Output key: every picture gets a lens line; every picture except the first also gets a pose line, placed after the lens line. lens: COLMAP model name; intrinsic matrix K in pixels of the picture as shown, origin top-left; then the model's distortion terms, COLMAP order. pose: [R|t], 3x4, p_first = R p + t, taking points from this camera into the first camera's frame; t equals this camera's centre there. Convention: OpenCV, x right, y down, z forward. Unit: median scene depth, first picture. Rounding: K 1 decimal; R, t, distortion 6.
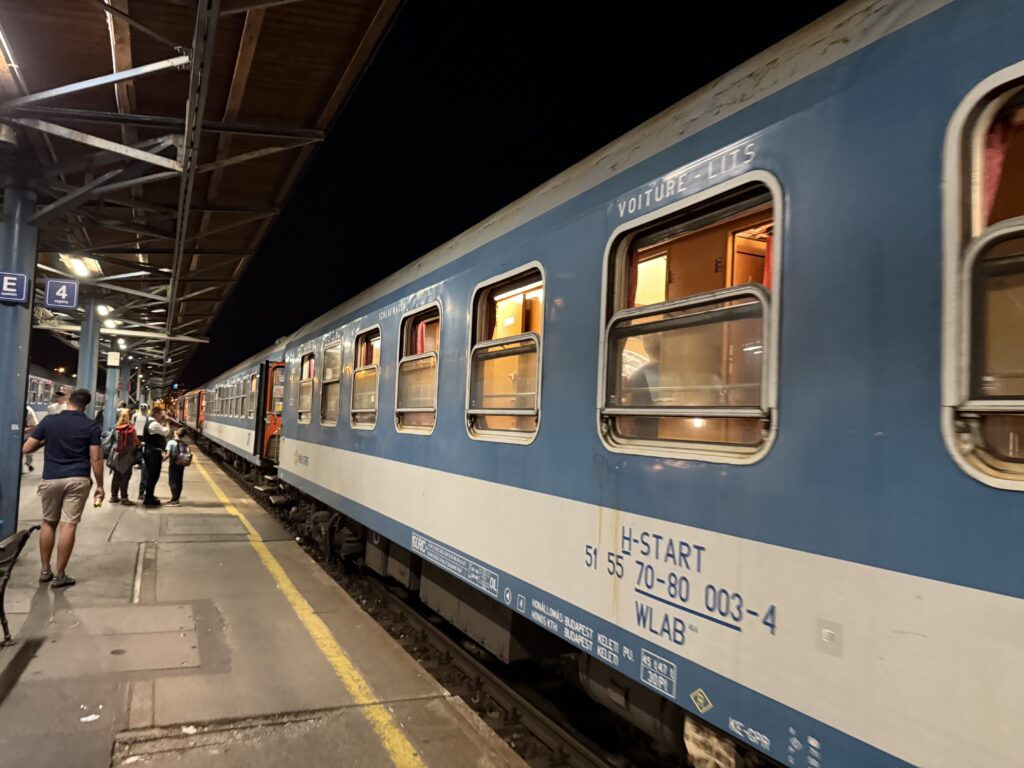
lens RADIAL K [[723.0, 0, 521.1], [0, 723.0, 387.0], [0, 0, 1]] dist [-0.000663, -0.014341]
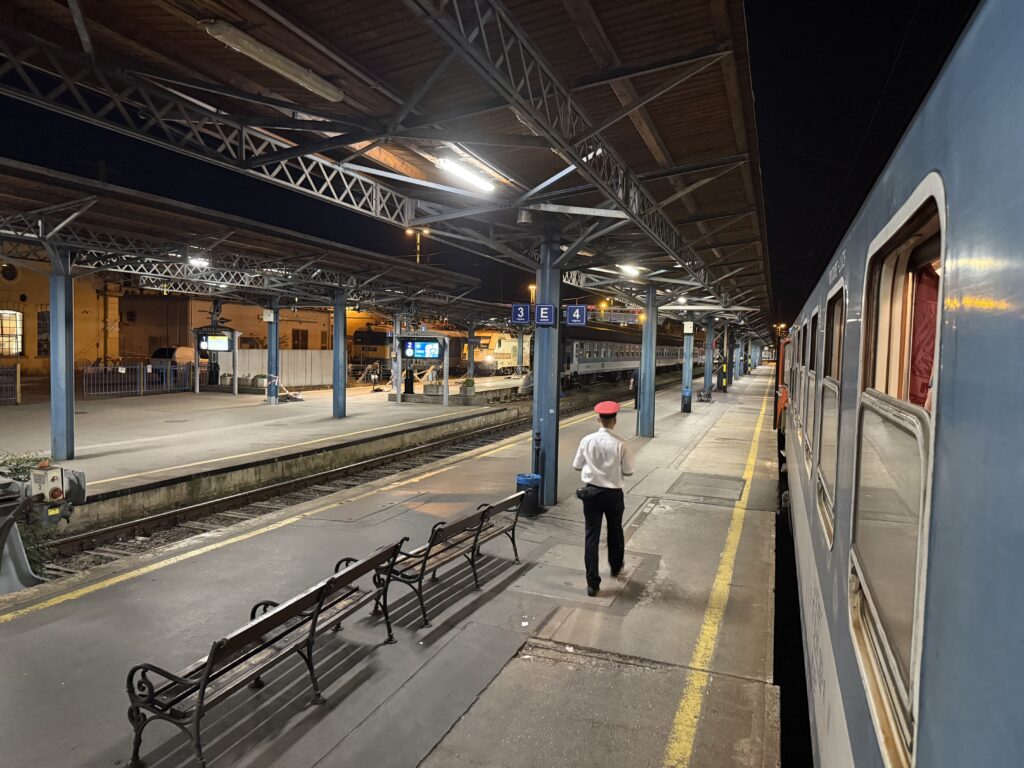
lens RADIAL K [[723.0, 0, 508.7], [0, 723.0, 378.8], [0, 0, 1]] dist [-0.000663, -0.014341]
pose [[0.677098, 0.005276, -0.735874, 0.347582], [0.047566, 0.997569, 0.050920, -0.102422], [0.734354, -0.069480, 0.675201, -0.037352]]
